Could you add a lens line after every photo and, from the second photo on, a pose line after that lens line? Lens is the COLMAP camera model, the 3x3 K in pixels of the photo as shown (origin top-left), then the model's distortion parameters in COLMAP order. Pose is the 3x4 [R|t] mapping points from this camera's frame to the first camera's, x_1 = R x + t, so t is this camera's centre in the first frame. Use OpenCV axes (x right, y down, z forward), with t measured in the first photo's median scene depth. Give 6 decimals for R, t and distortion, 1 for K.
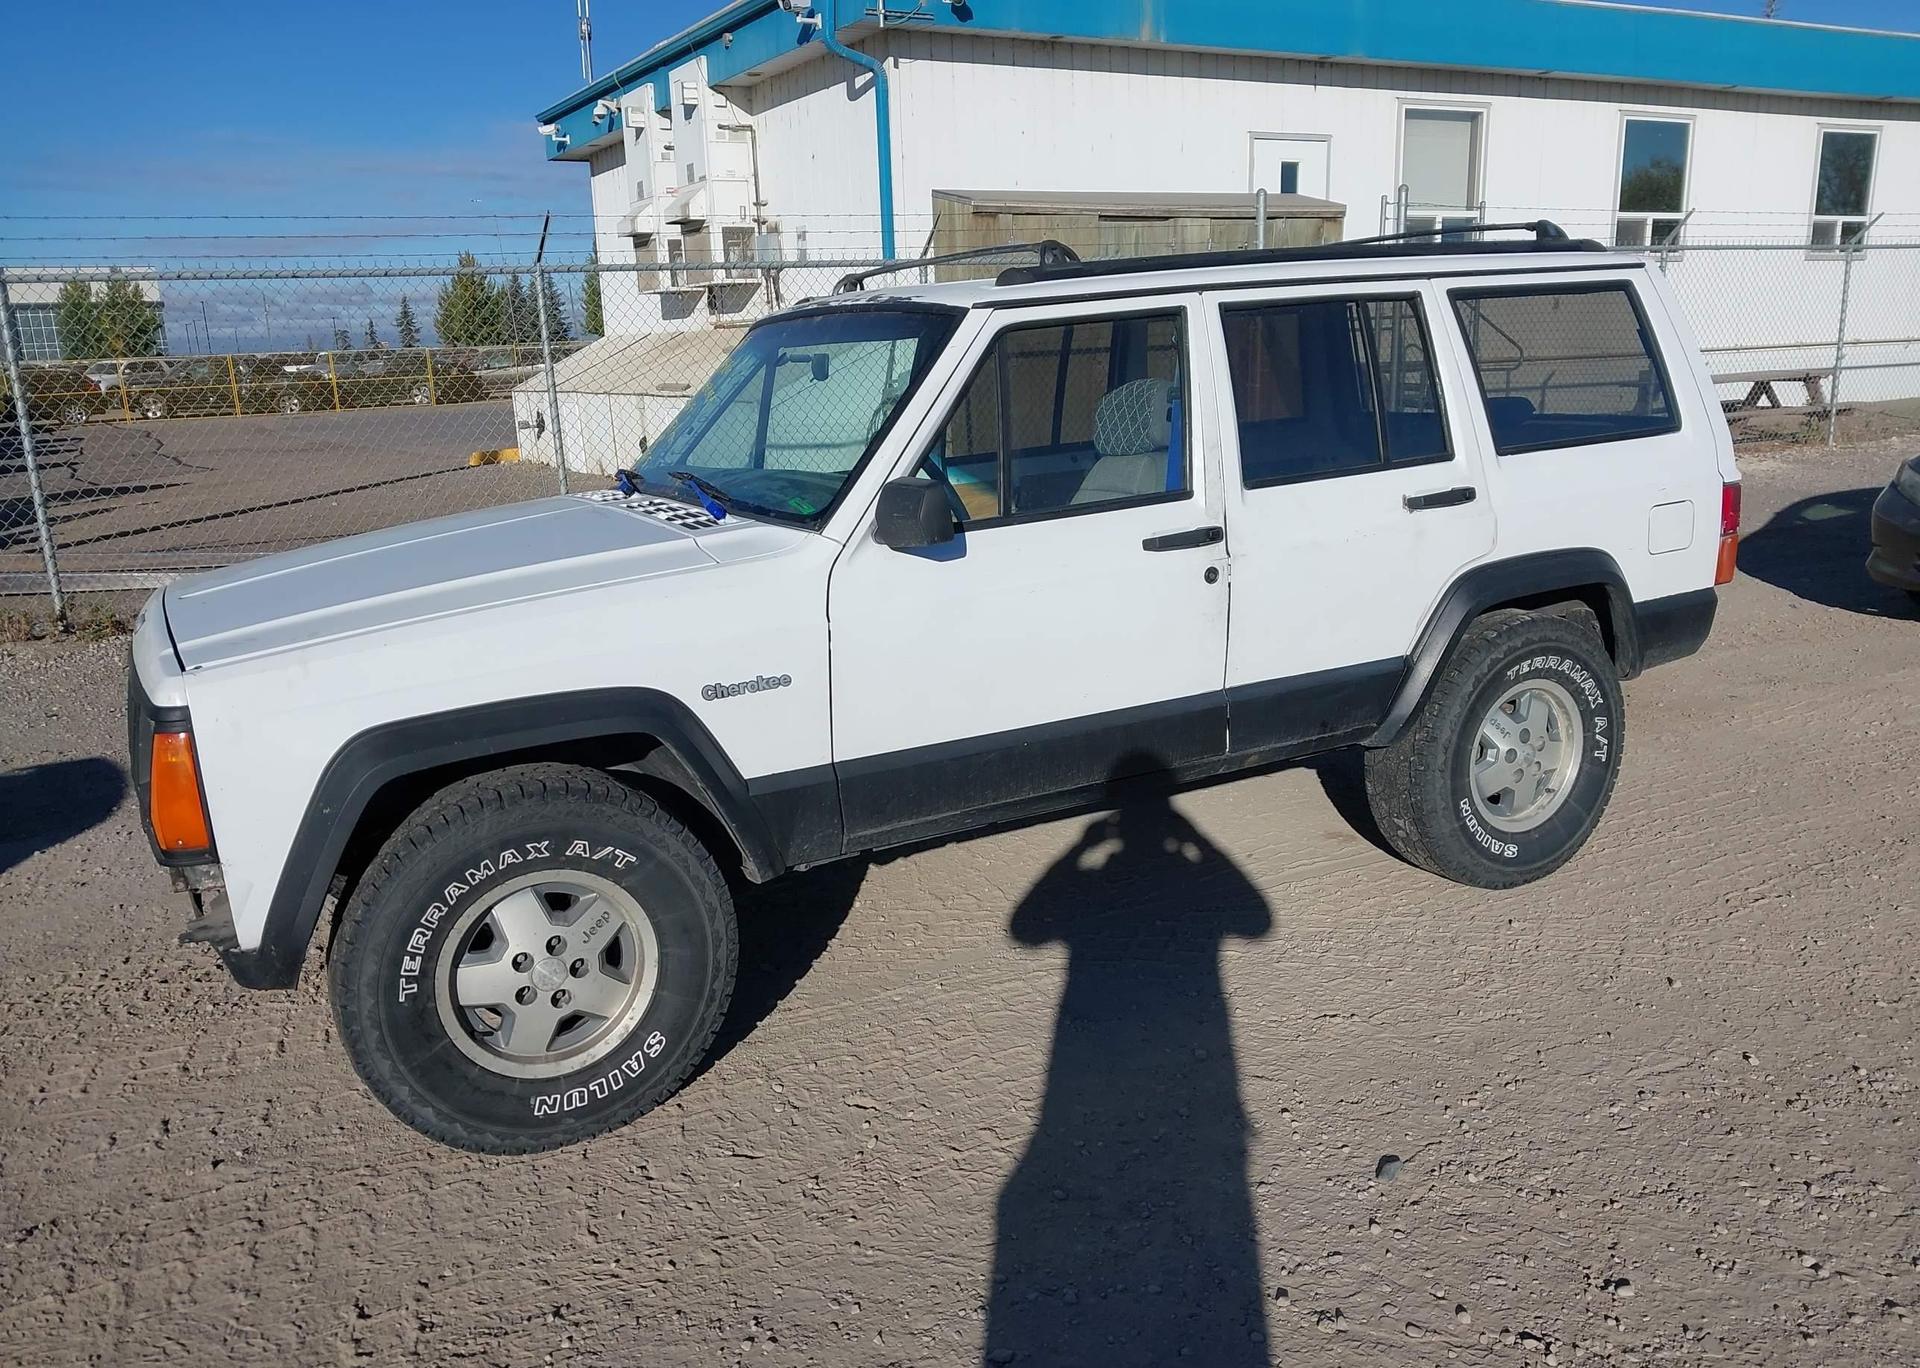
lens RADIAL K [[1514.9, 0, 959.4], [0, 1514.9, 733.2], [0, 0, 1]] dist [0.010256, 0.005337]
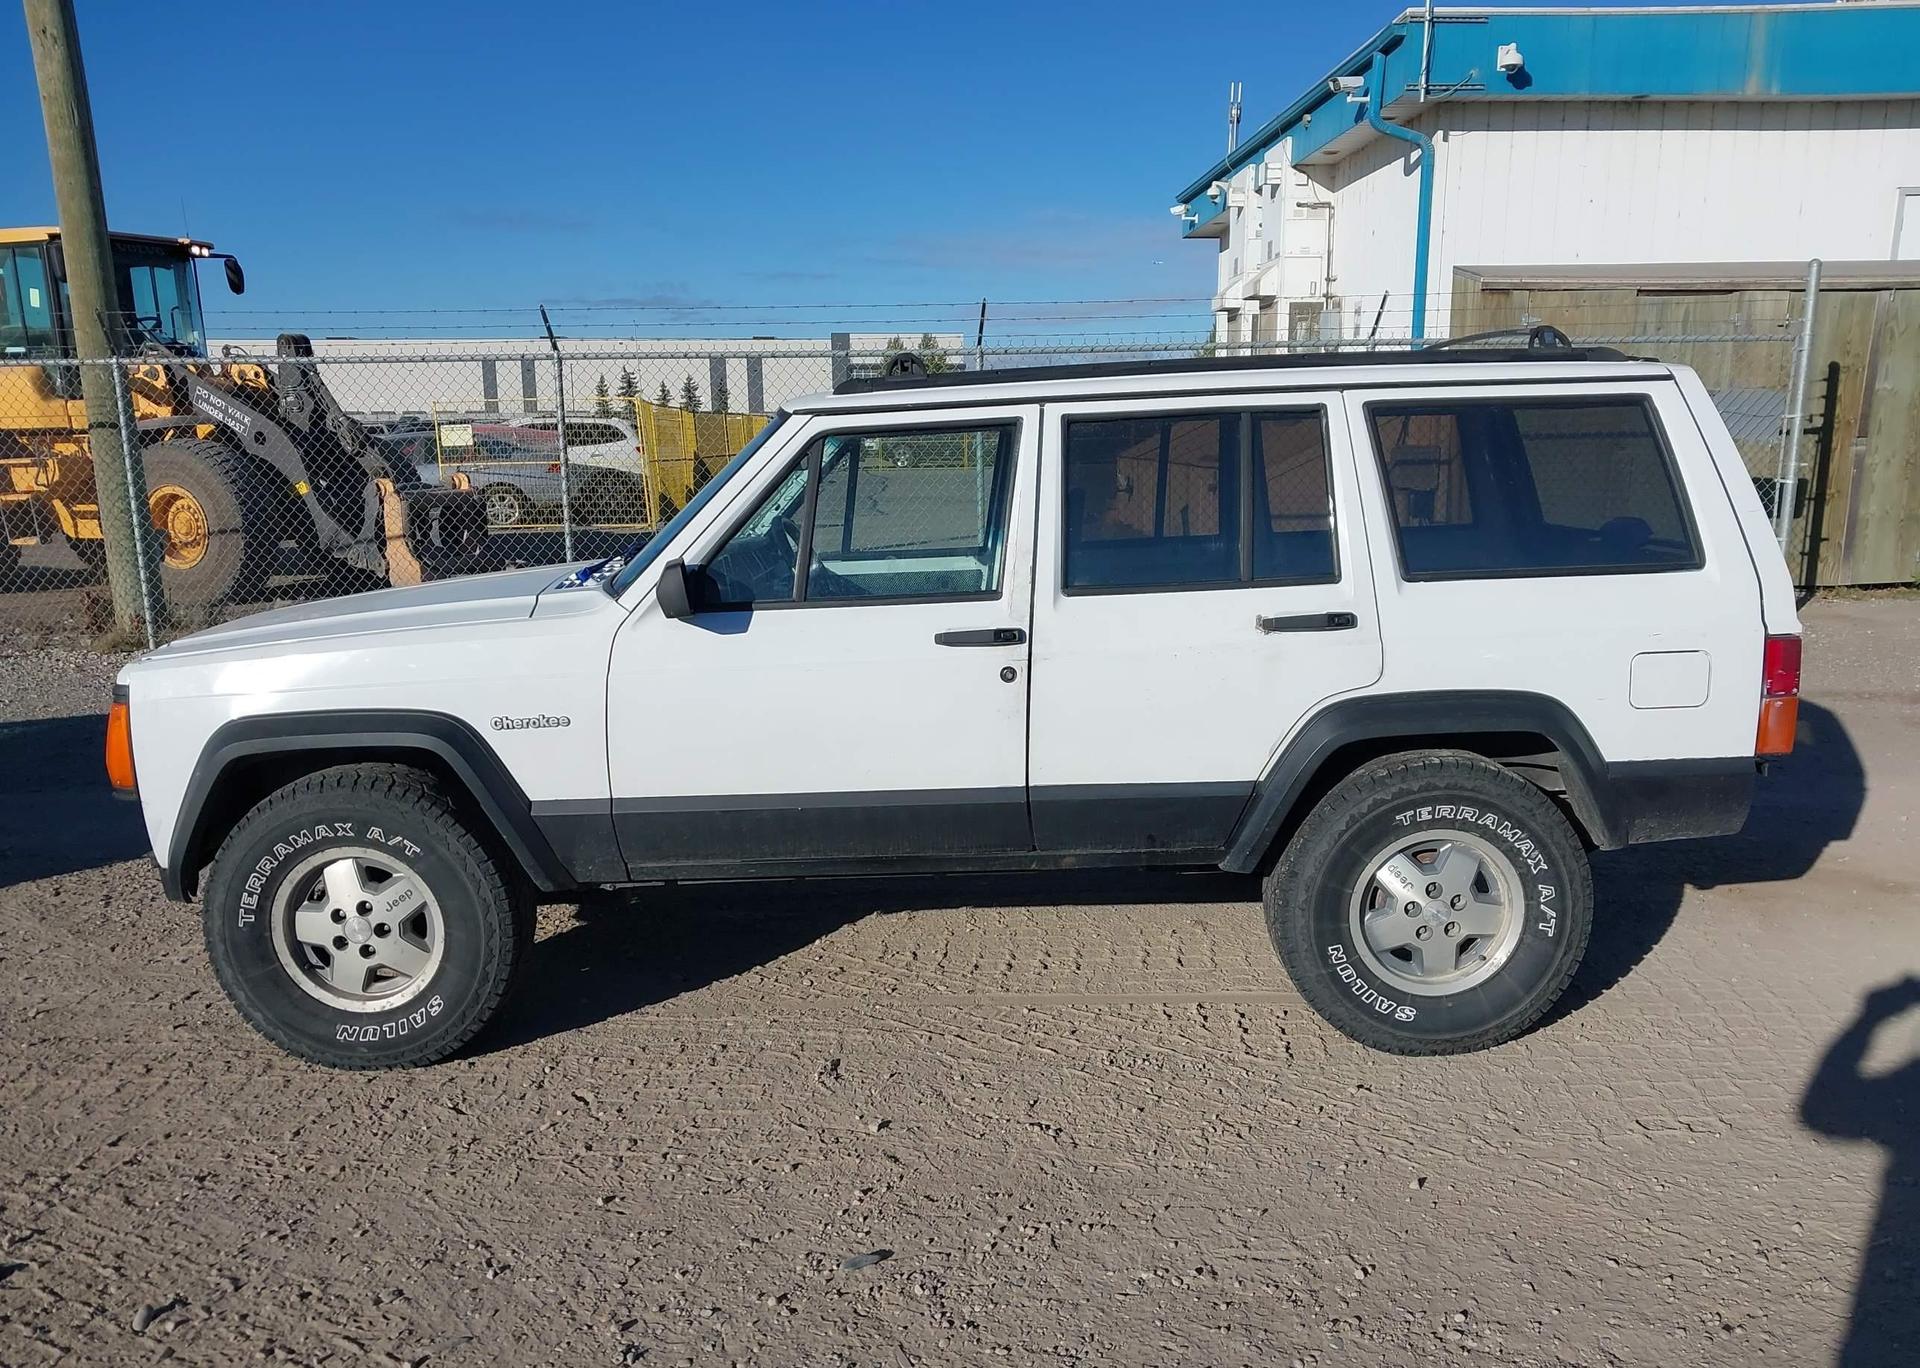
lens RADIAL K [[1514.9, 0, 959.4], [0, 1514.9, 733.2], [0, 0, 1]] dist [0.010256, 0.005337]
pose [[0.885461, 0.121297, -0.448603, 0.521331], [-0.138516, 0.990344, -0.005627, -0.047176], [0.443589, 0.067121, 0.893713, 0.061091]]
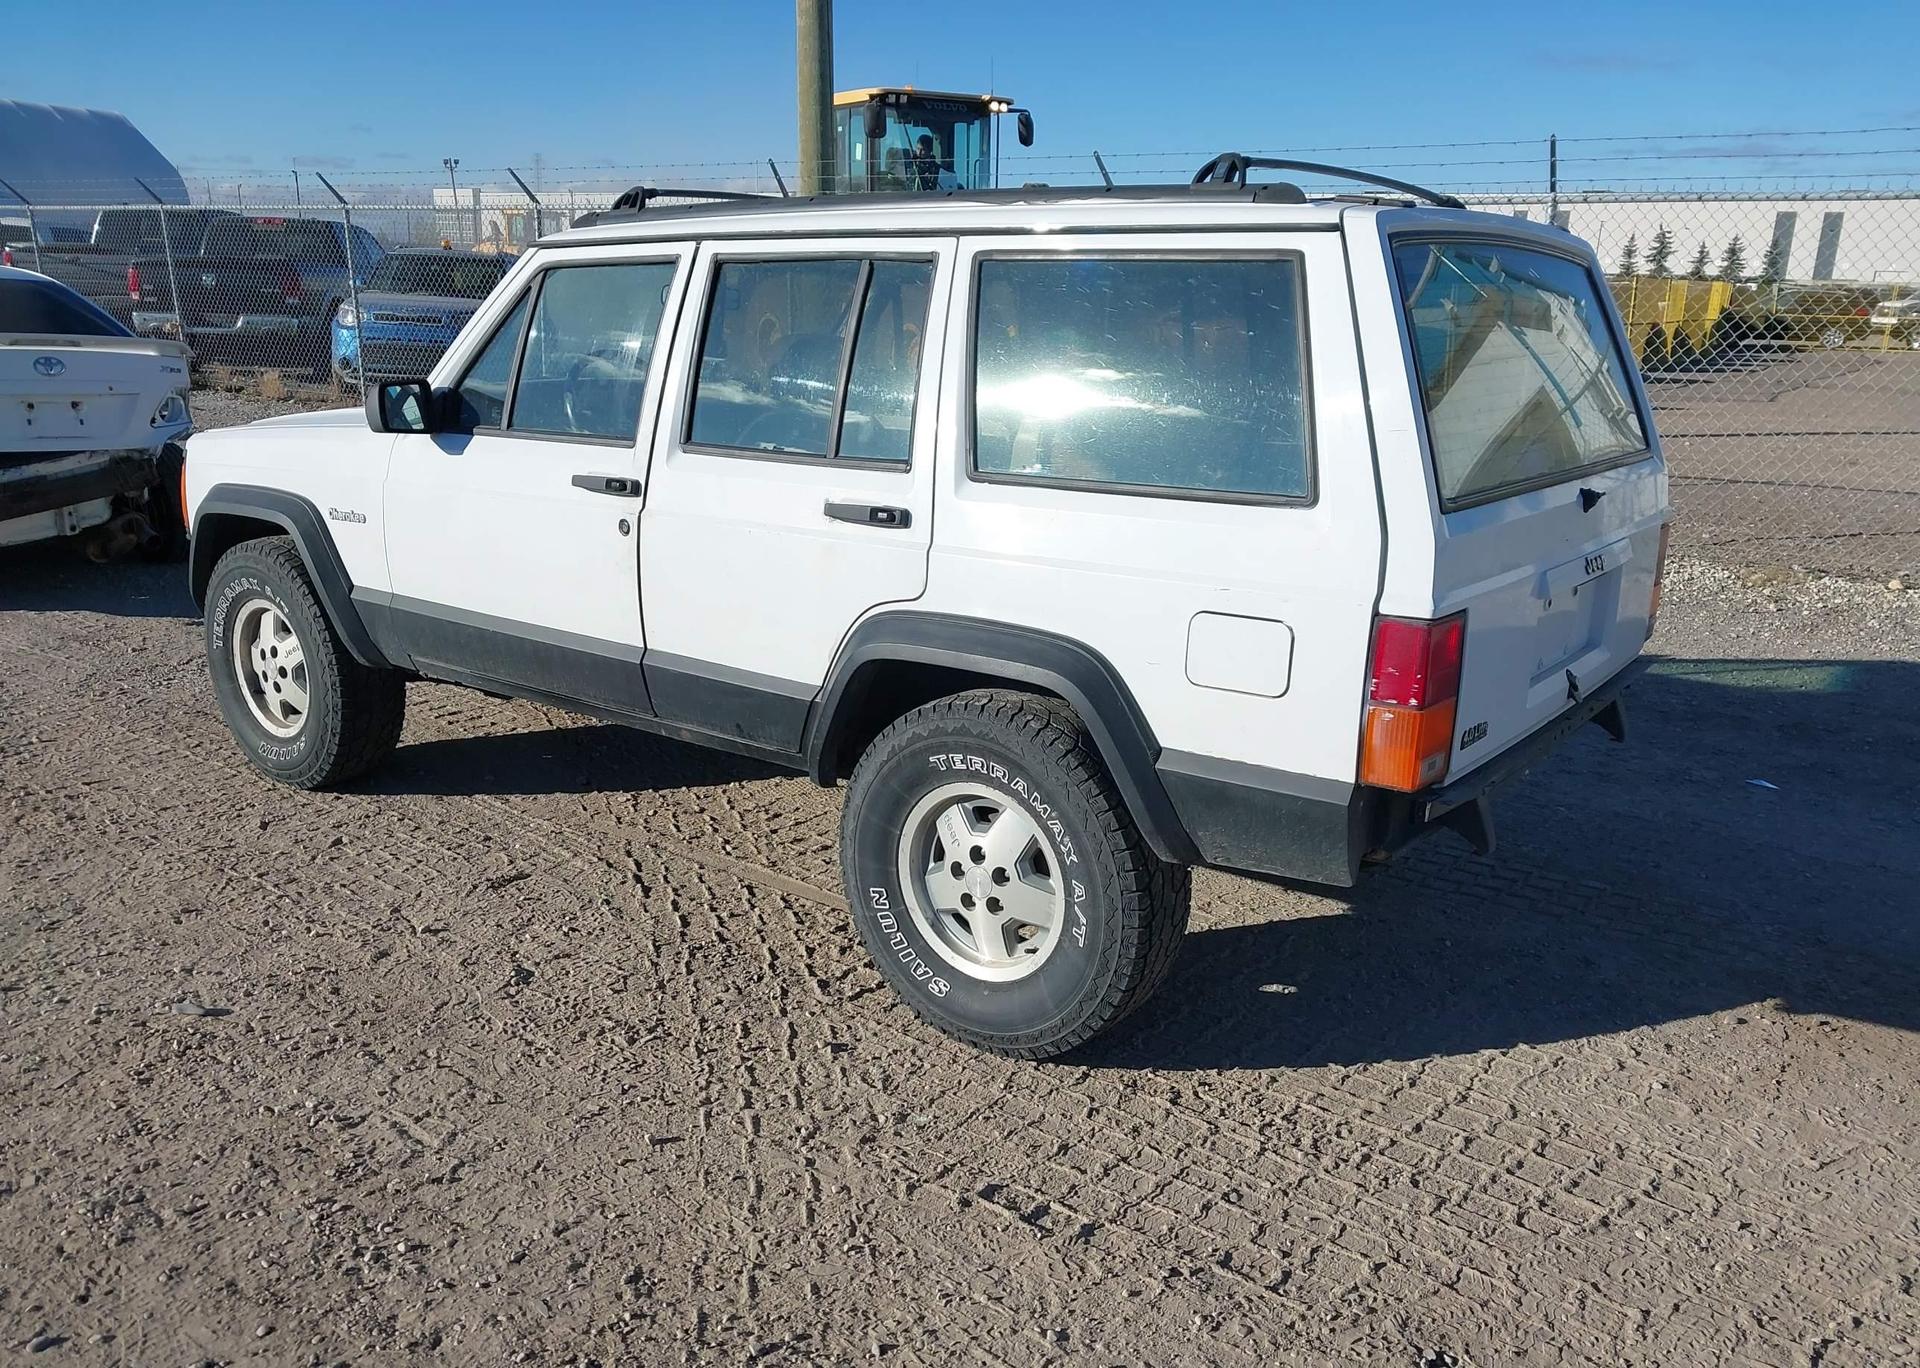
lens RADIAL K [[1506.3, 0, 960.6], [0, 1506.3, 741.2], [0, 0, 1]] dist [0.103783, -0.190589]
pose [[0.427484, 0.313061, -0.848086, 0.998820], [-0.269245, 0.939641, 0.211142, -0.210411], [0.862998, 0.138083, 0.485971, 0.625110]]
